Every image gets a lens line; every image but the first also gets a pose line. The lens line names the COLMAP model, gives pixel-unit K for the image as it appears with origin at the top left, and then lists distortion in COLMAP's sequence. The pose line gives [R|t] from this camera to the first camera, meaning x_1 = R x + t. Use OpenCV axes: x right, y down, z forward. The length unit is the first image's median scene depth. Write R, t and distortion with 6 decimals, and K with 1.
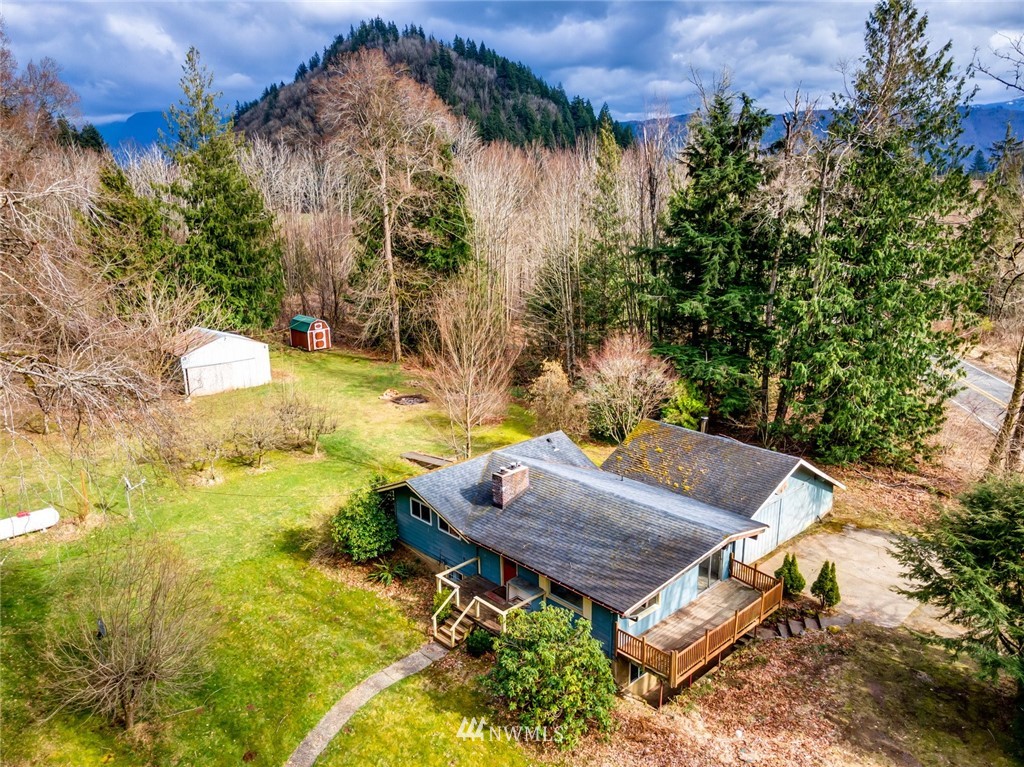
lens RADIAL K [[747.8, 0, 506.5], [0, 747.8, 384.8], [0, 0, 1]] dist [0.022195, 0.033297]
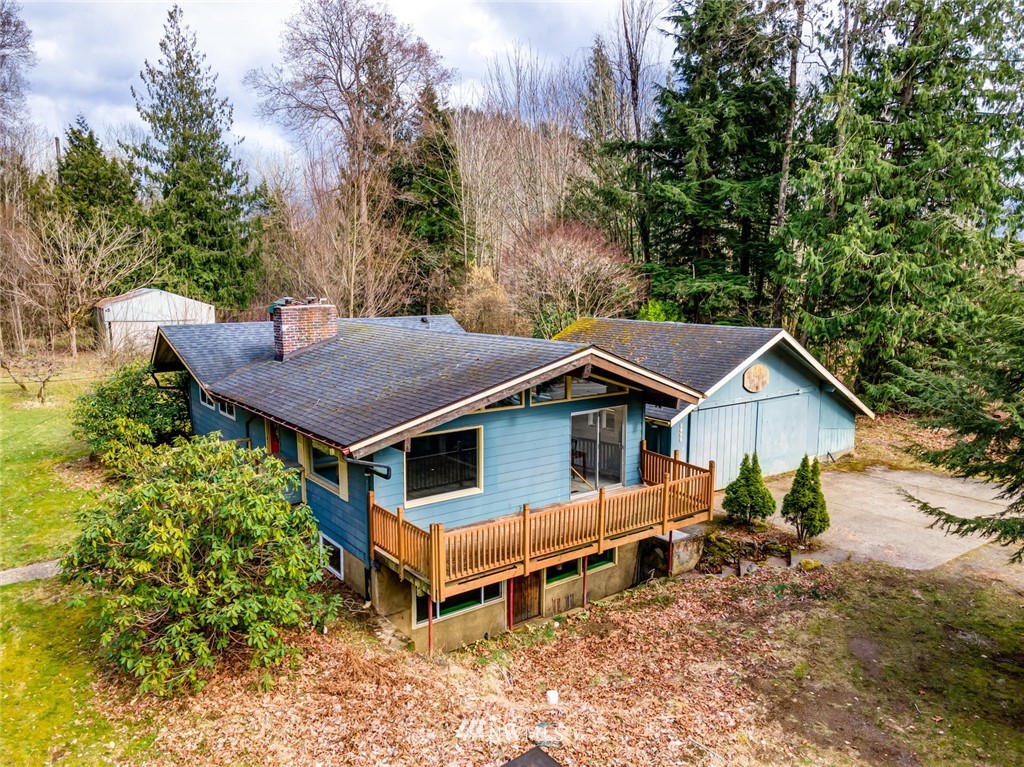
lens RADIAL K [[743.5, 0, 506.1], [0, 743.5, 384.0], [0, 0, 1]] dist [0.015722, 0.044890]
pose [[0.993418, 0.026671, -0.111400, 0.251433], [-0.038624, 0.993556, -0.106557, 0.242575], [0.107840, 0.110158, 0.988046, 0.386325]]
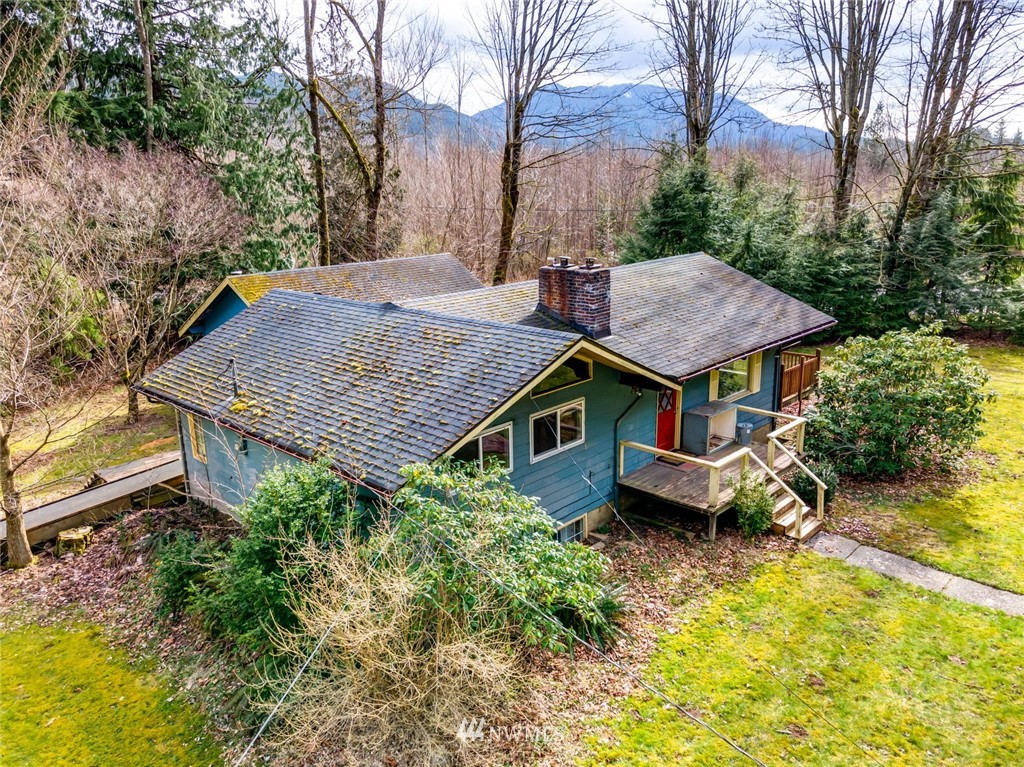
lens RADIAL K [[747.8, 0, 506.5], [0, 747.8, 384.8], [0, 0, 1]] dist [0.022195, 0.033297]
pose [[-0.055325, -0.243810, 0.968244, -0.509002], [0.264063, 0.931628, 0.249679, 0.048608], [-0.962917, 0.269491, 0.012839, 1.053291]]
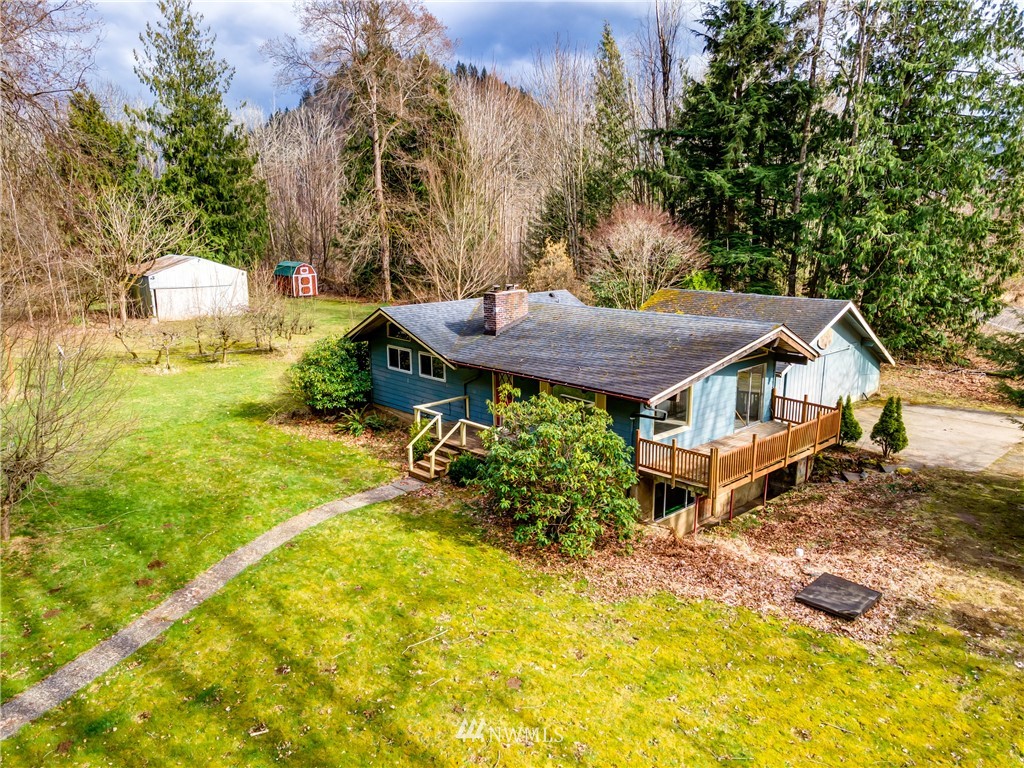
lens RADIAL K [[743.5, 0, 506.1], [0, 743.5, 384.5], [0, 0, 1]] dist [0.015722, 0.044890]
pose [[0.999987, 0.005173, -0.000112, 0.006412], [-0.005174, 0.999253, -0.038294, 0.247983], [-0.000086, 0.038294, 0.999267, 0.180329]]
